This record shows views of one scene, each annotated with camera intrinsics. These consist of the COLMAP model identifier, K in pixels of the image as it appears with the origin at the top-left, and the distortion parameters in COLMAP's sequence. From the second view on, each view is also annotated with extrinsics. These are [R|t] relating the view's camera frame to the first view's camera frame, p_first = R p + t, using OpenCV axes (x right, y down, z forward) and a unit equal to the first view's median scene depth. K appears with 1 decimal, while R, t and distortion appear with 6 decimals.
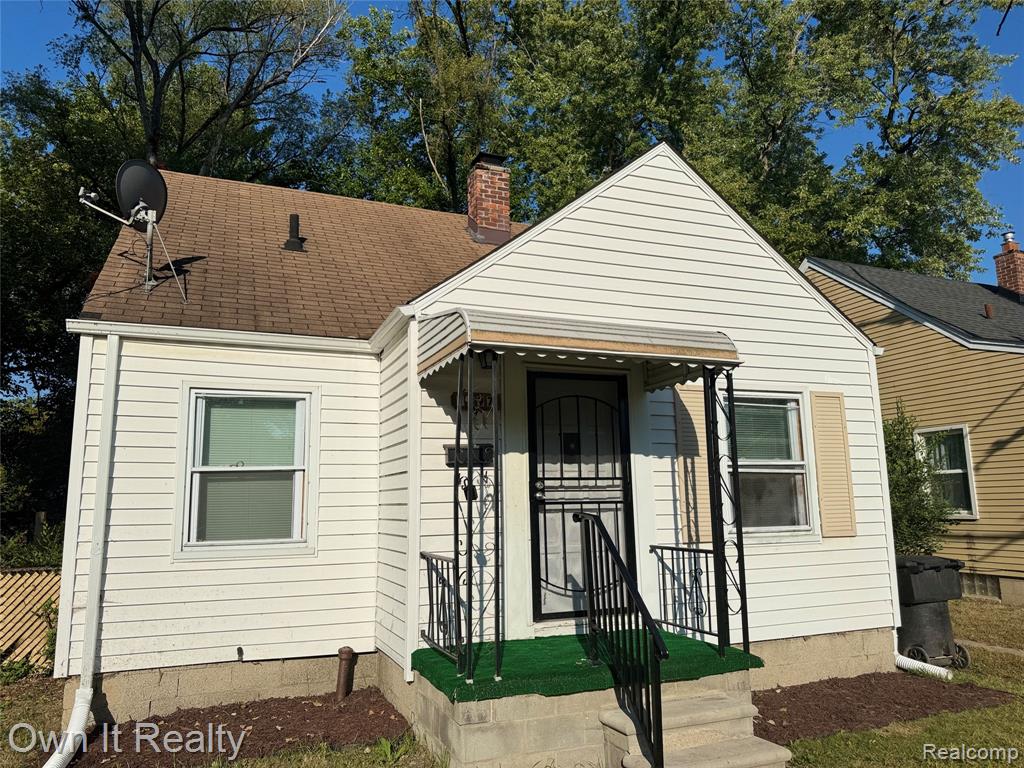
lens RADIAL K [[724.8, 0, 510.2], [0, 724.8, 380.3], [0, 0, 1]] dist [-0.005690, -0.002197]
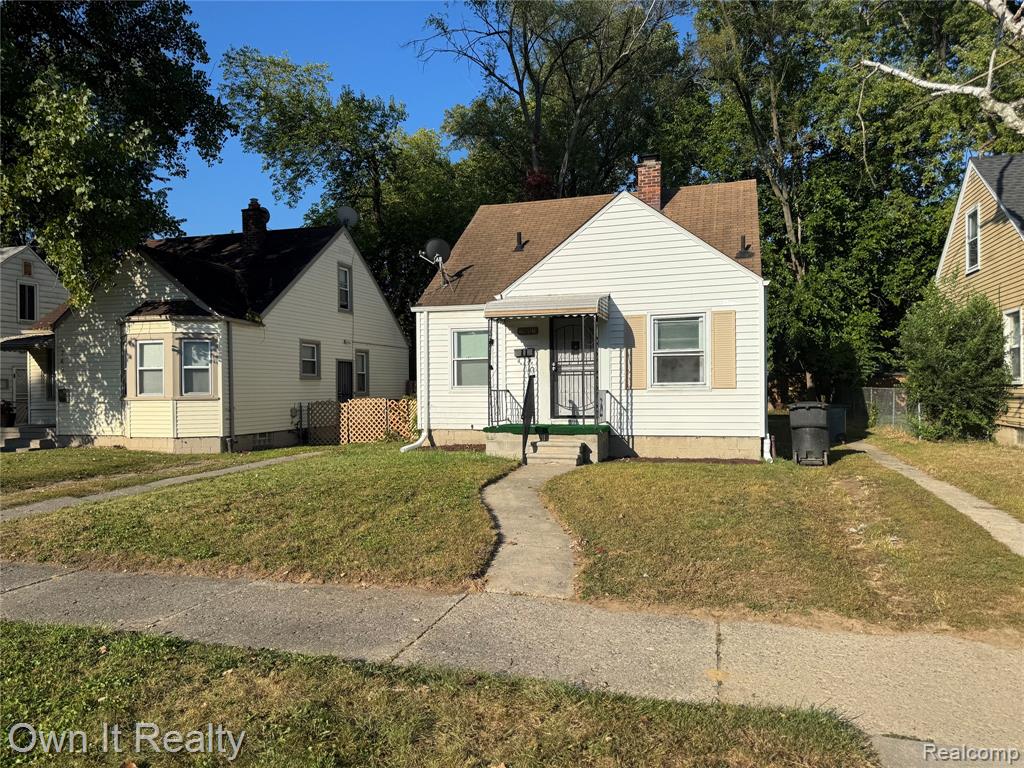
lens RADIAL K [[724.8, 0, 512.4], [0, 724.8, 386.7], [0, 0, 1]] dist [-0.005690, -0.002197]
pose [[0.770032, 0.007715, -0.637958, 1.441954], [0.105933, 0.984501, 0.139770, -0.128600], [0.629149, -0.175209, 0.757281, -0.910888]]
